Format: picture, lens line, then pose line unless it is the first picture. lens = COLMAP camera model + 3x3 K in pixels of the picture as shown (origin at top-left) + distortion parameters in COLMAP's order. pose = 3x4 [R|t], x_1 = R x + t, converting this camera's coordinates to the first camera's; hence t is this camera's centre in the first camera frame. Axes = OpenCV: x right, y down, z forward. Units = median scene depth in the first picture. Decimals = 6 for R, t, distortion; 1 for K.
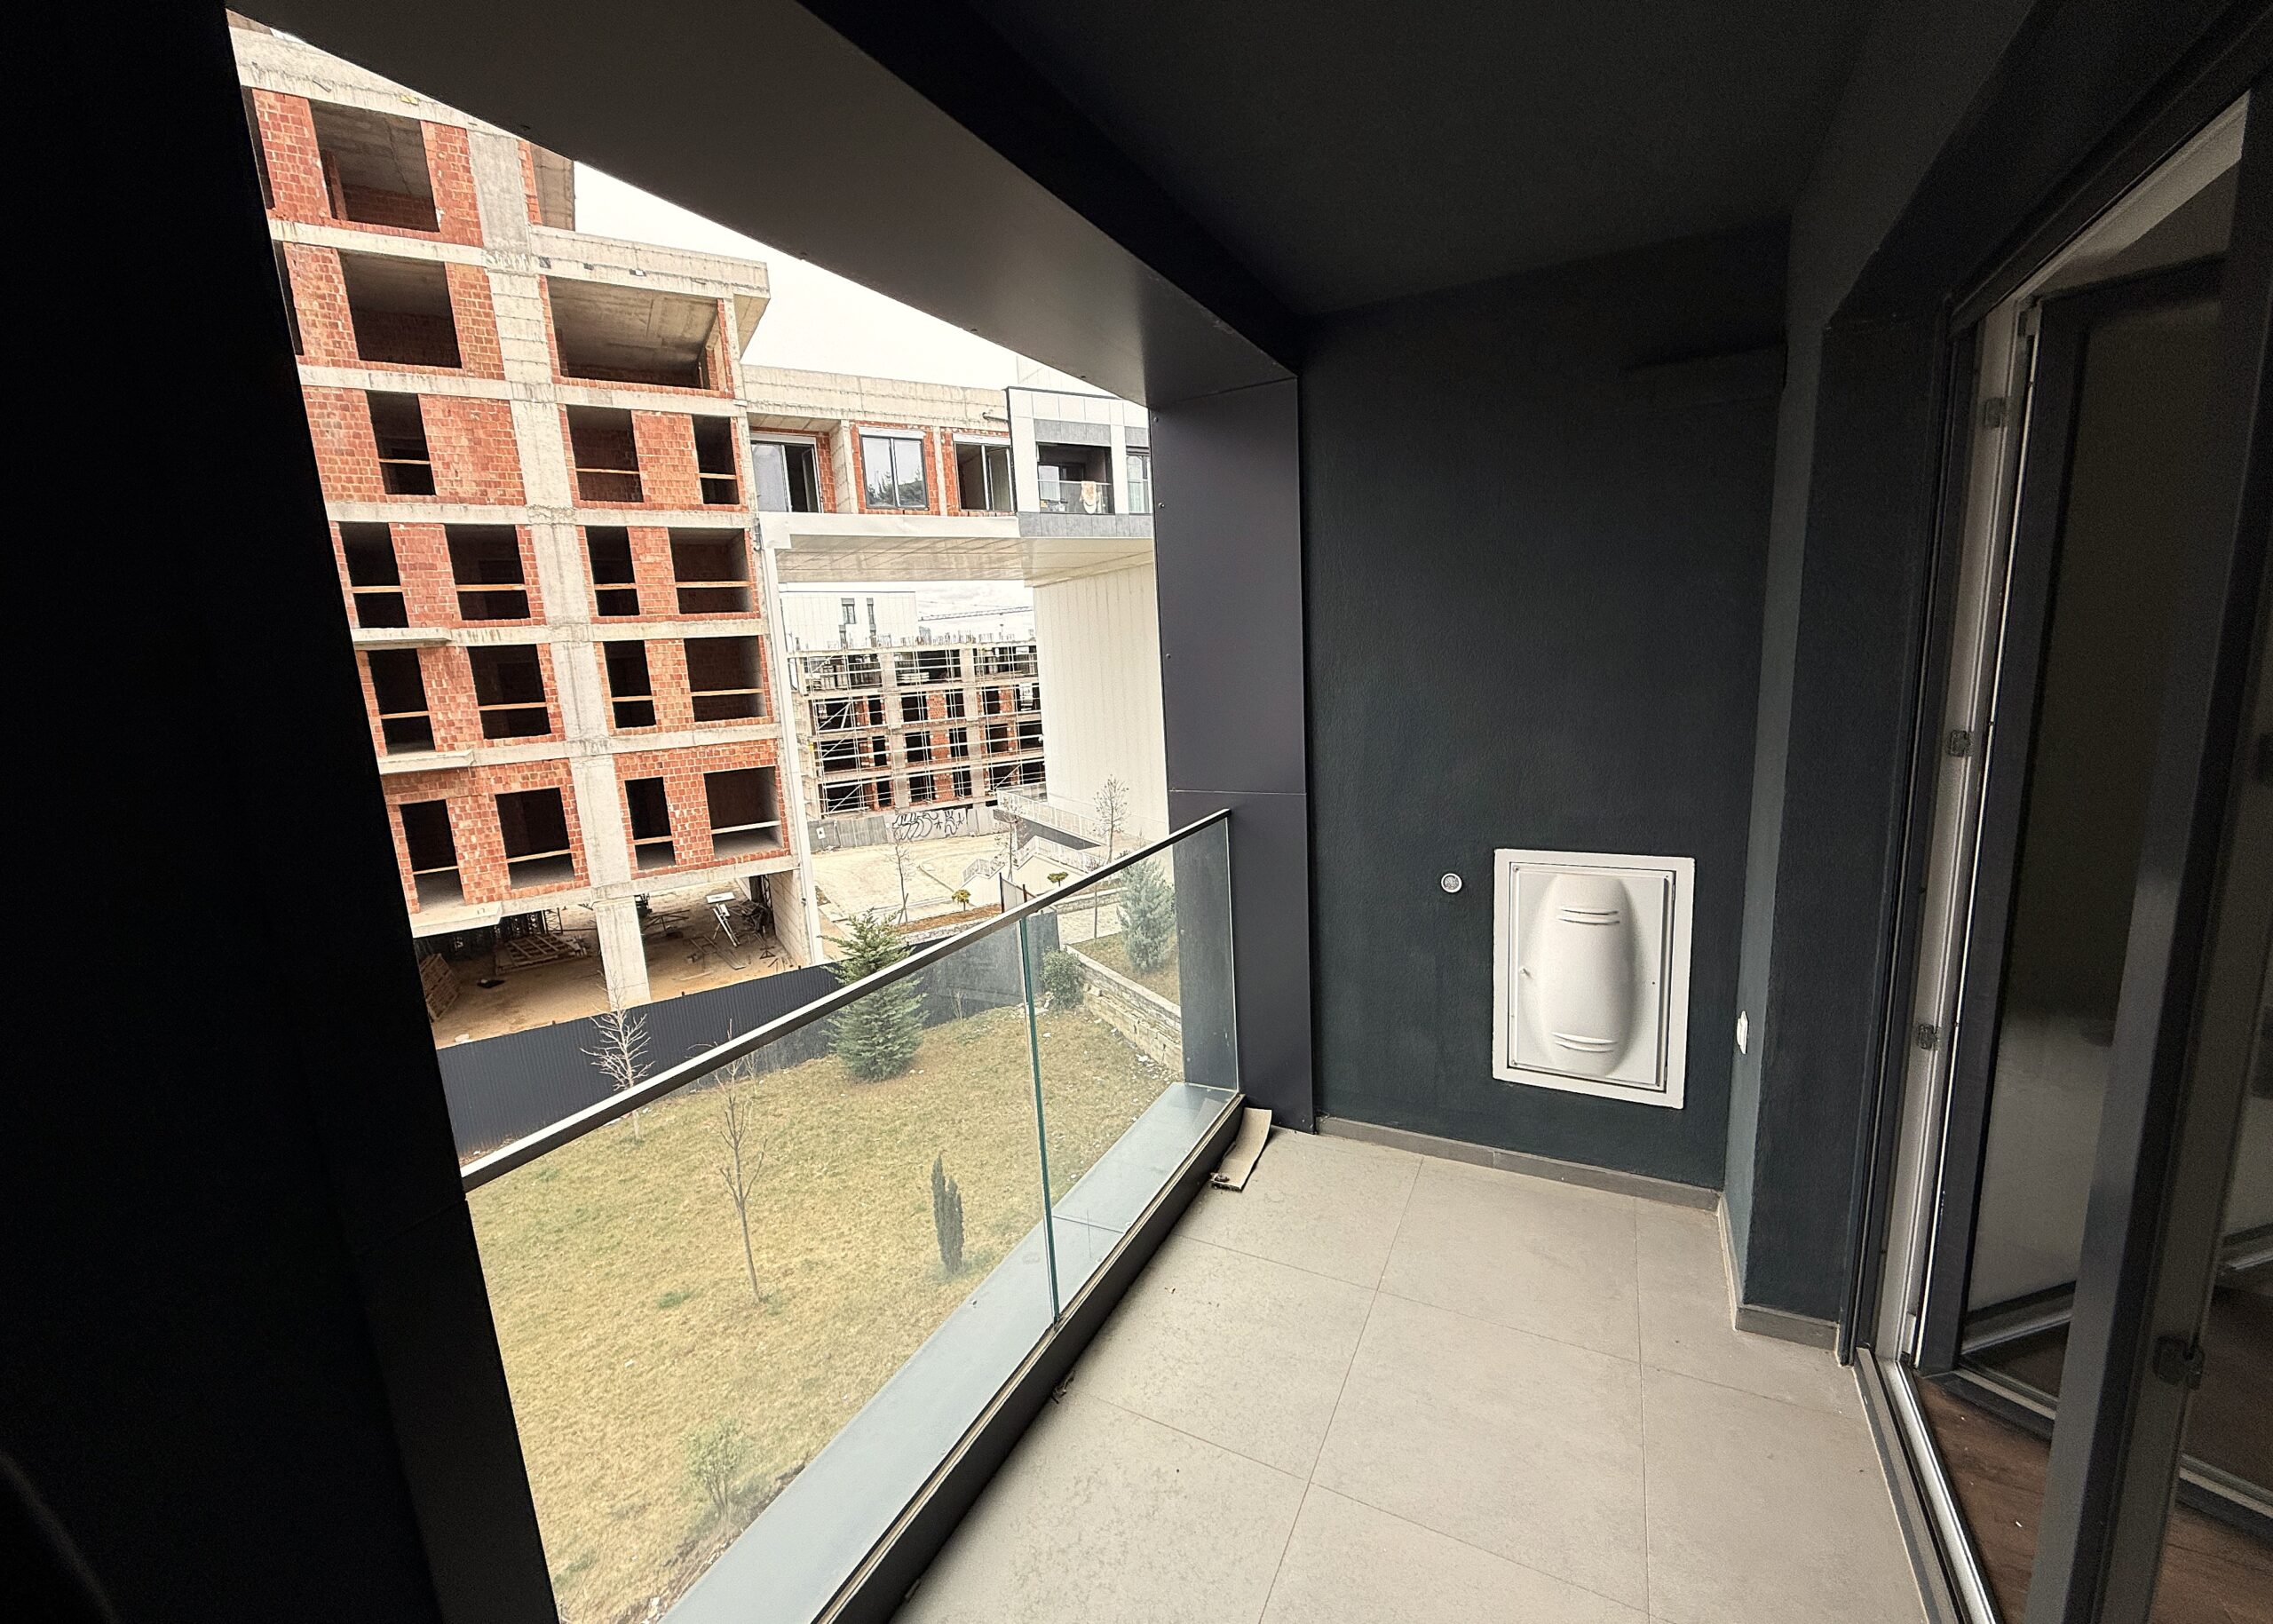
lens RADIAL K [[902.4, 0, 1130.1], [0, 902.4, 811.6], [0, 0, 1]] dist [-0.000599, 0.000044]
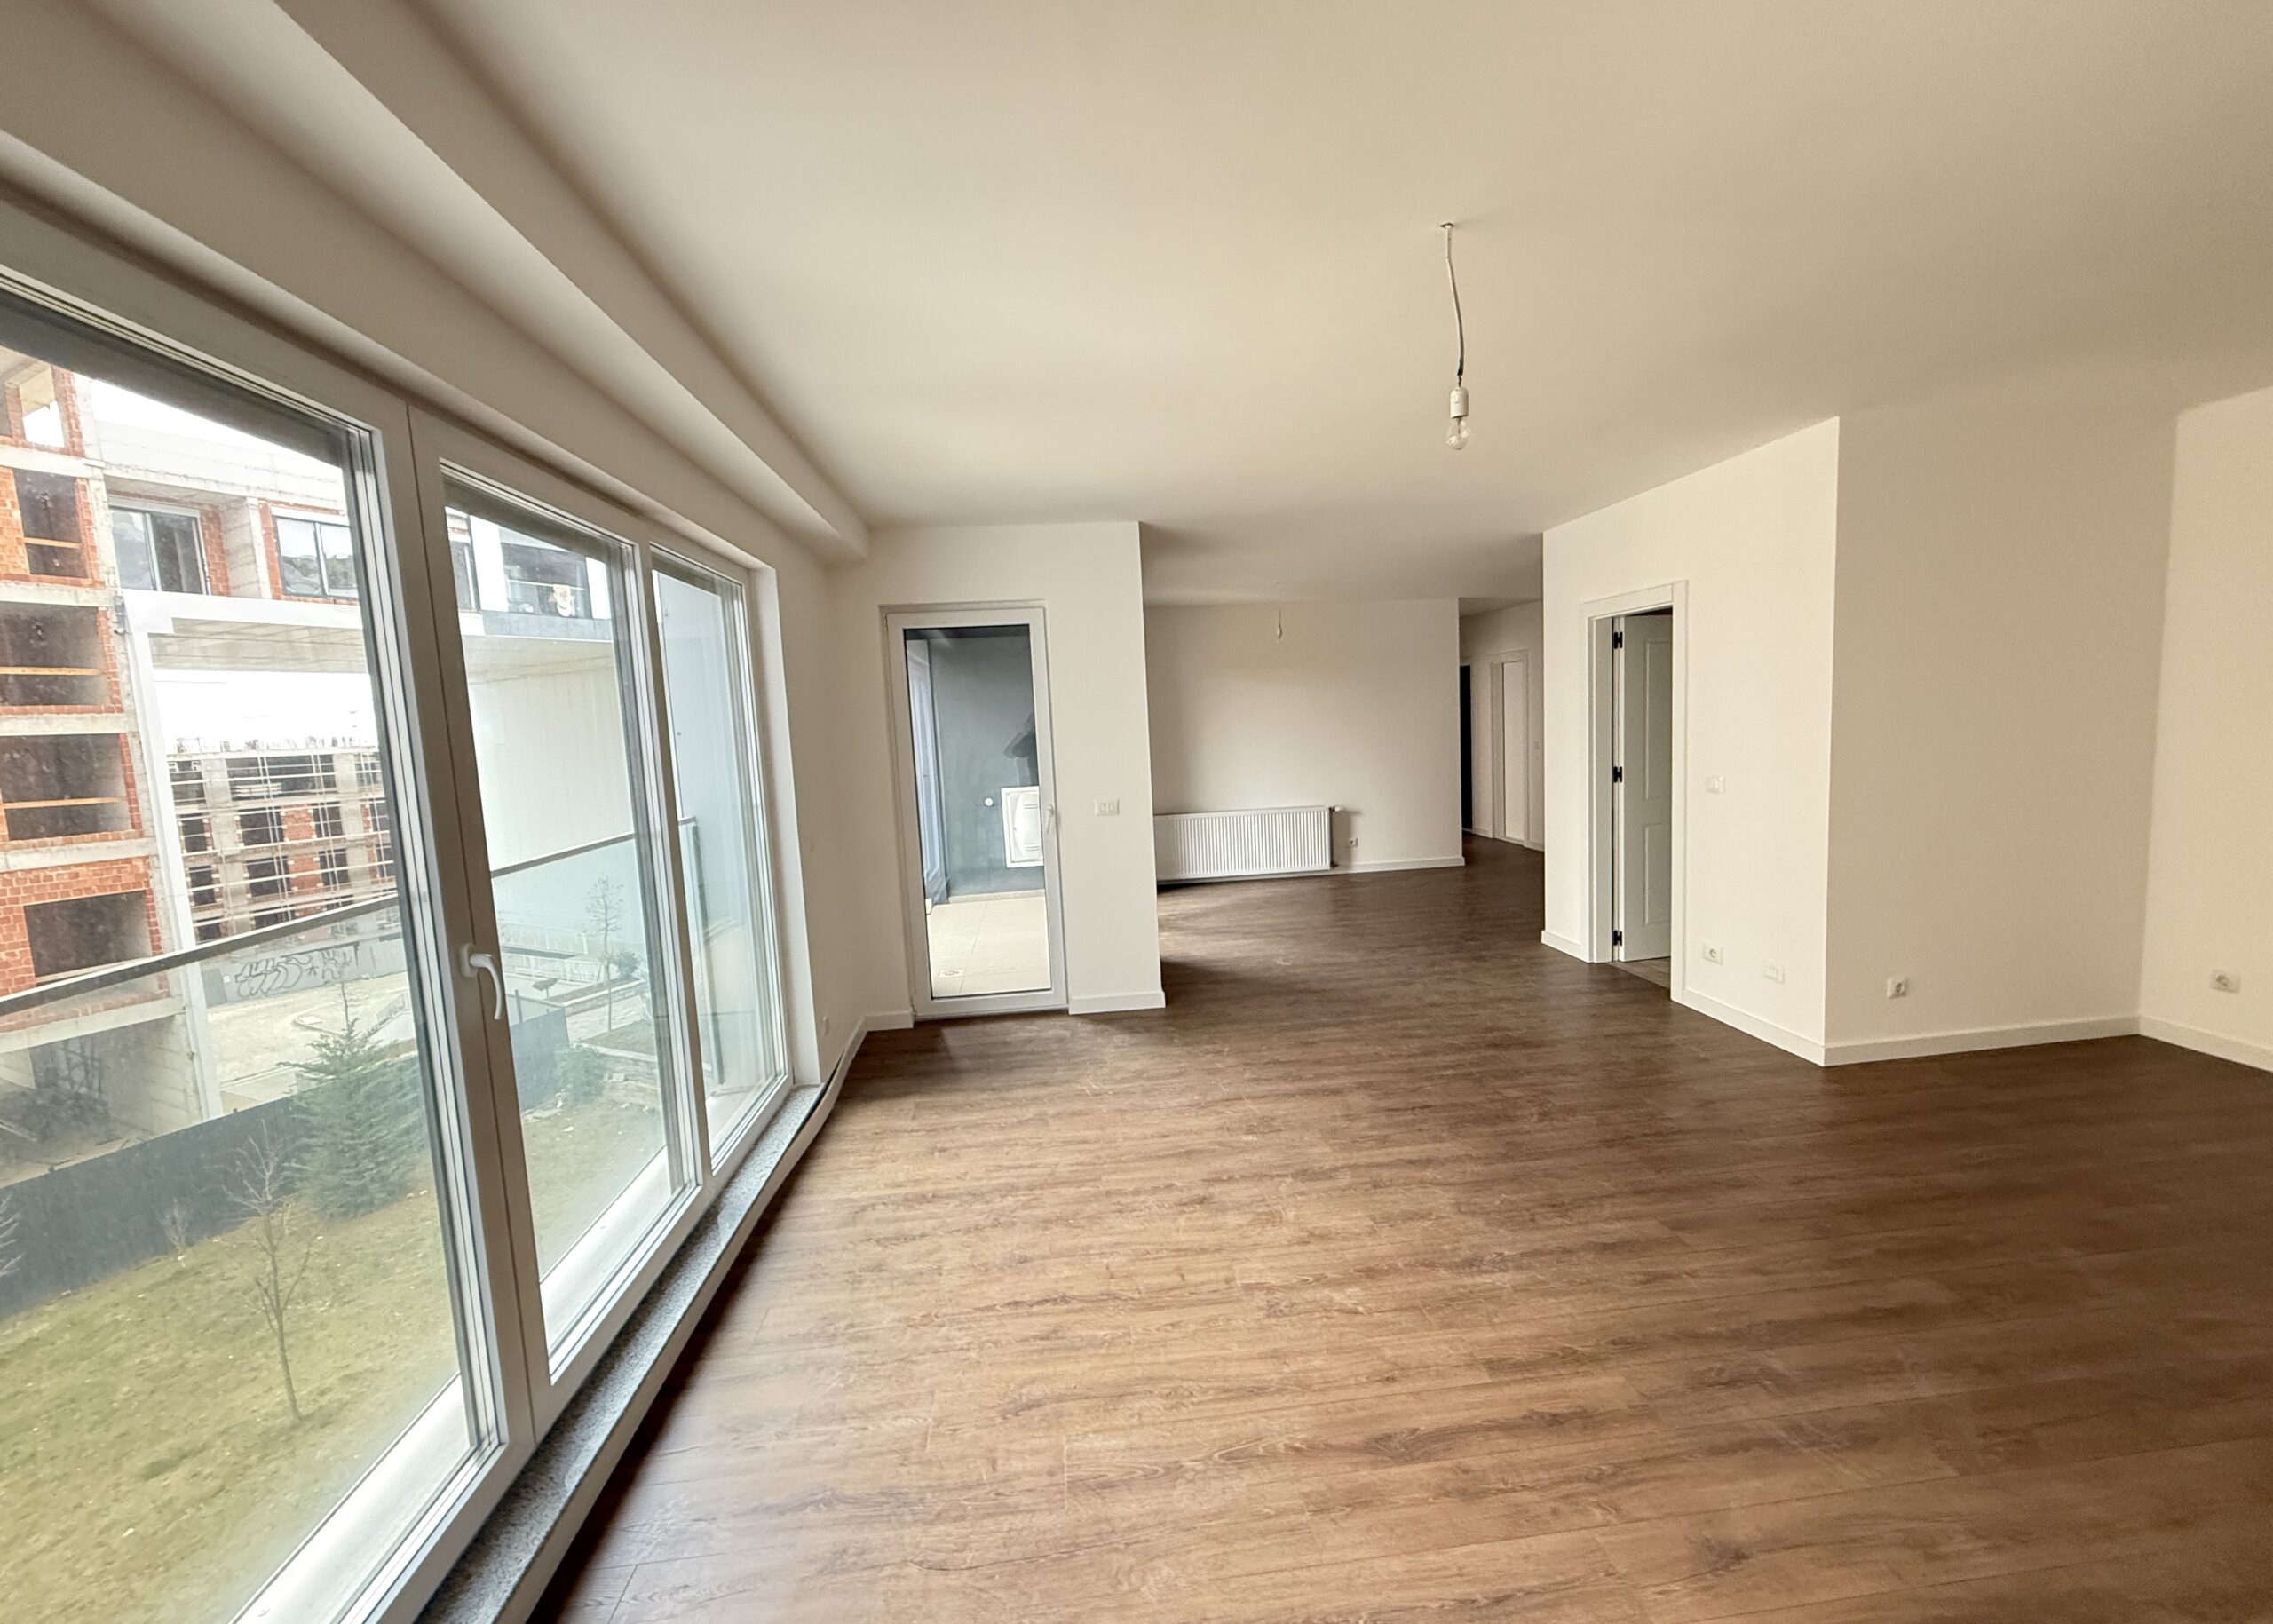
lens RADIAL K [[902.4, 0, 1130.1], [0, 902.4, 811.6], [0, 0, 1]] dist [-0.000599, 0.000044]
pose [[0.835339, -0.044770, 0.547909, -0.082380], [0.106376, 0.991005, -0.081203, 0.037314], [-0.539345, 0.126117, 0.832587, -0.160602]]
